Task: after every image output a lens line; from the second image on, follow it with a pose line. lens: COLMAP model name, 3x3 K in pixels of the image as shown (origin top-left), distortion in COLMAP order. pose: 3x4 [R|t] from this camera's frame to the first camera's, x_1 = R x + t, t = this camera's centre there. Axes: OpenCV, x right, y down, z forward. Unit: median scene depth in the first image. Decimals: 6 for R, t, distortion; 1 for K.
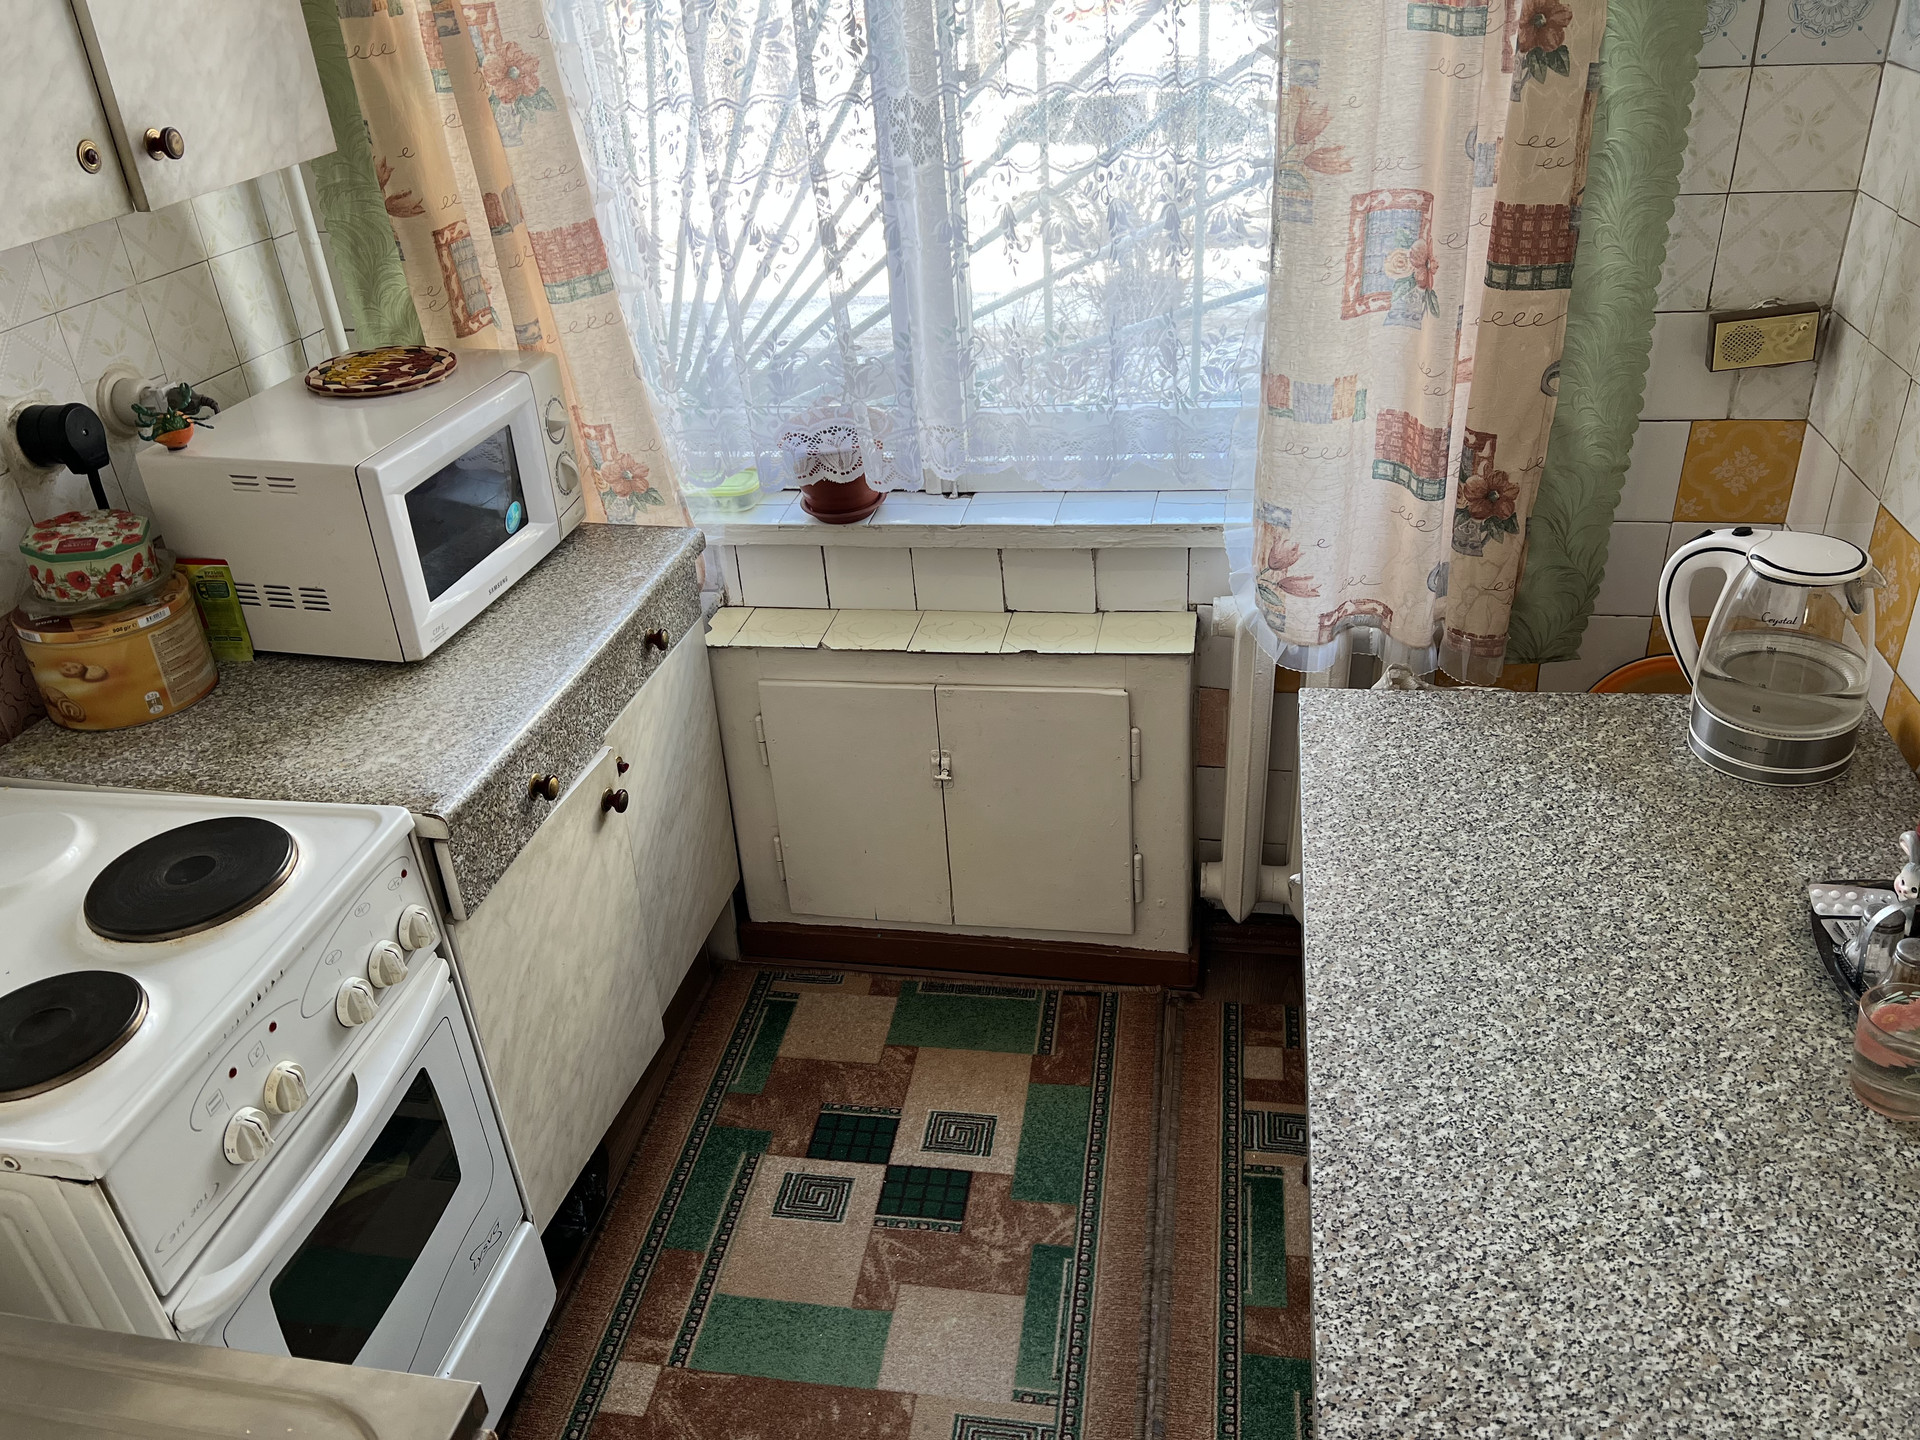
lens RADIAL K [[1424.0, 0, 957.0], [0, 1424.0, 713.8], [0, 0, 1]] dist [0.055946, -0.075759]
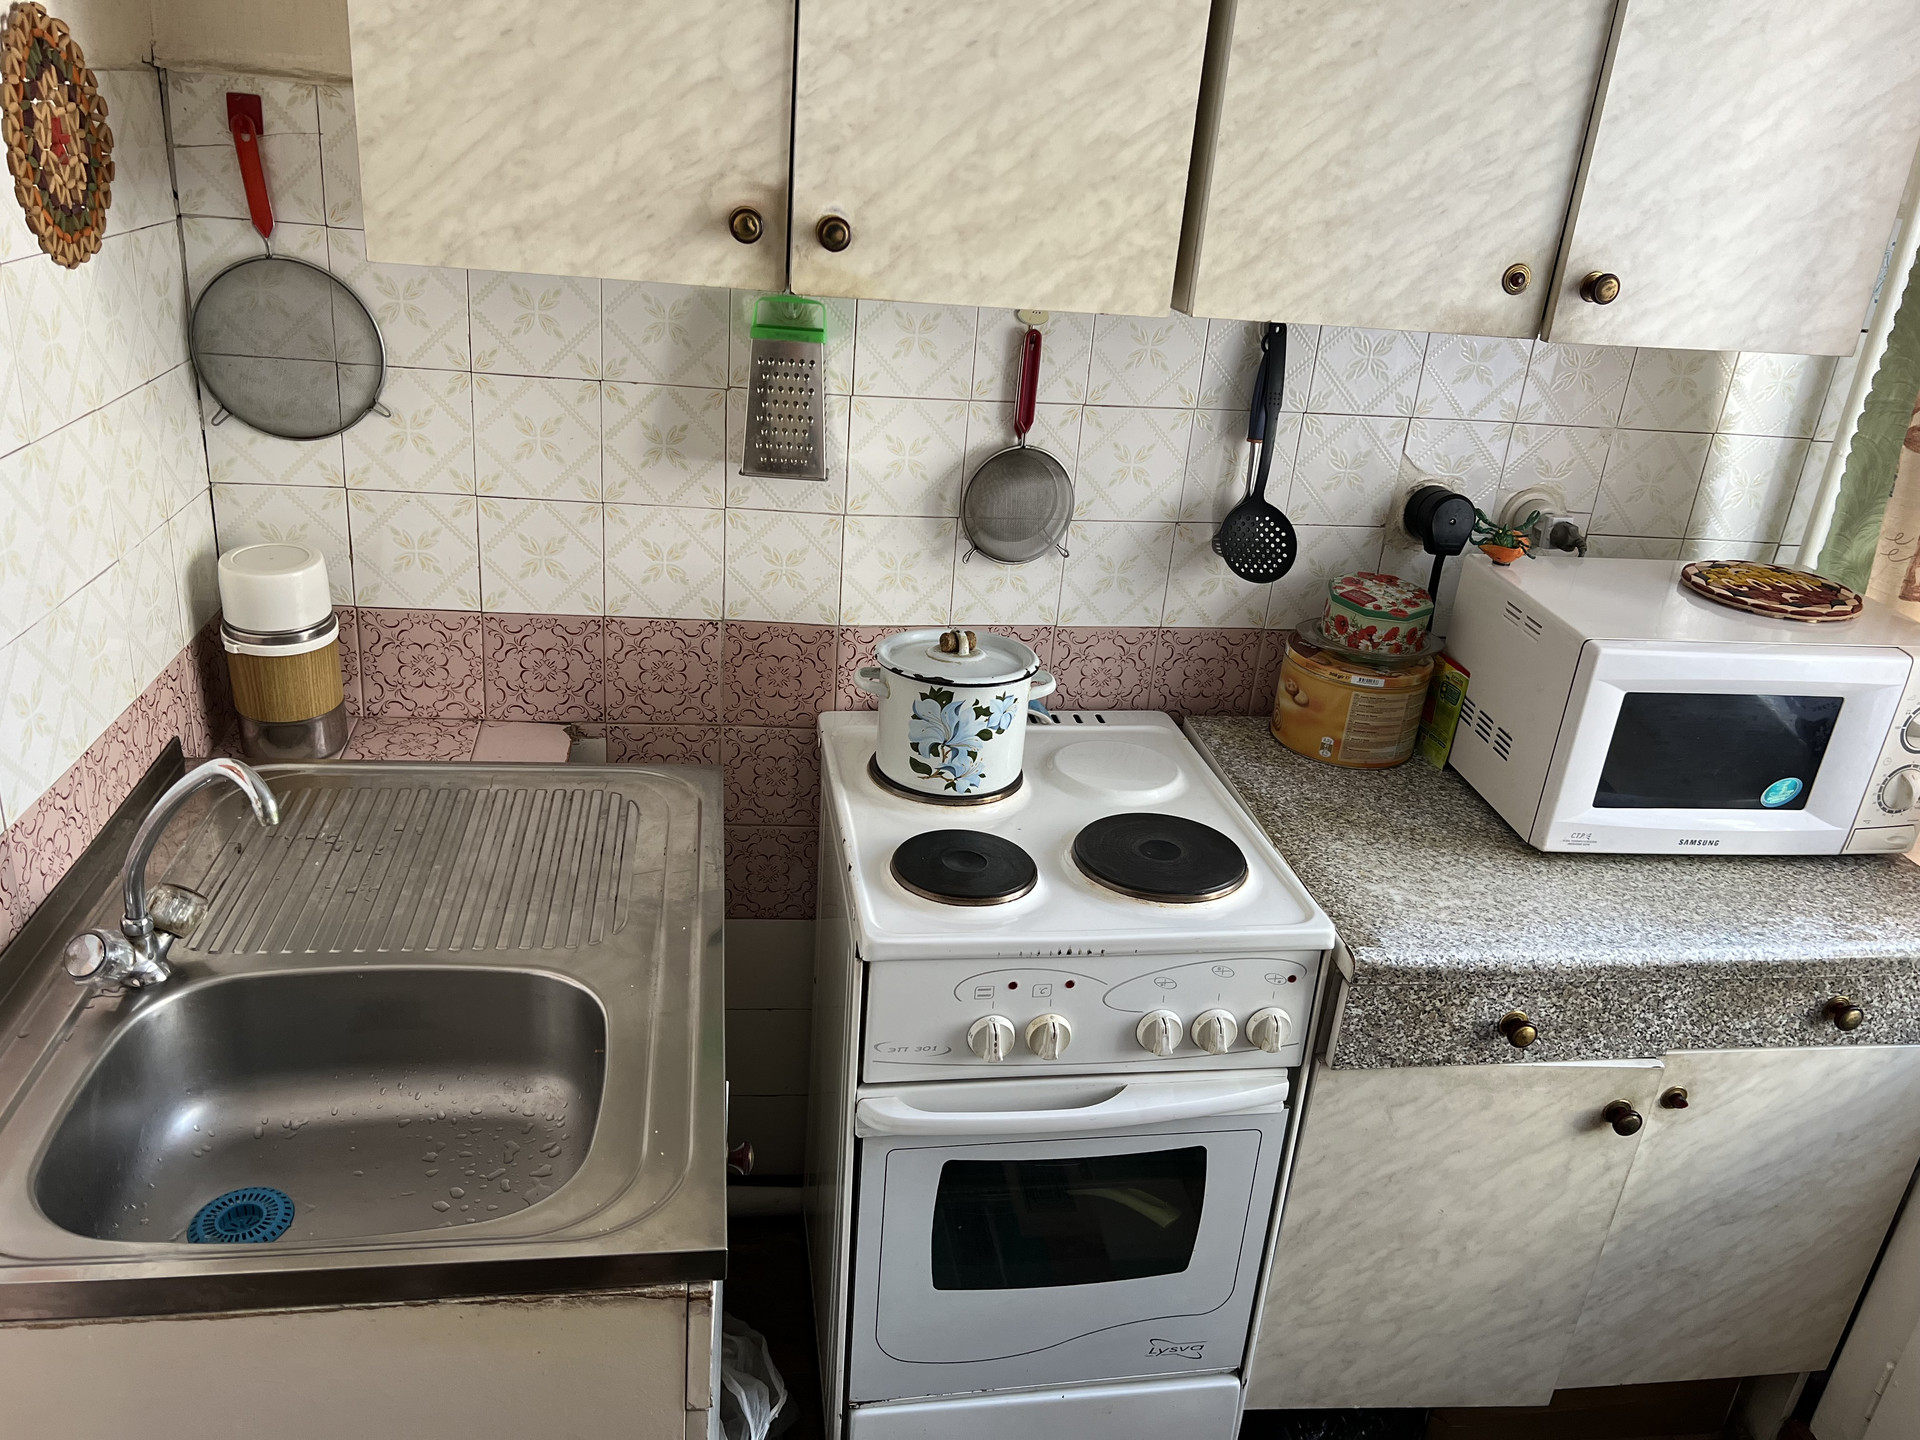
lens RADIAL K [[1424.0, 0, 957.0], [0, 1424.0, 713.8], [0, 0, 1]] dist [0.055946, -0.075759]
pose [[0.334648, 0.441025, -0.832771, 0.246267], [-0.546032, 0.810999, 0.210071, -0.104199], [0.768023, 0.384420, 0.512213, 0.218149]]
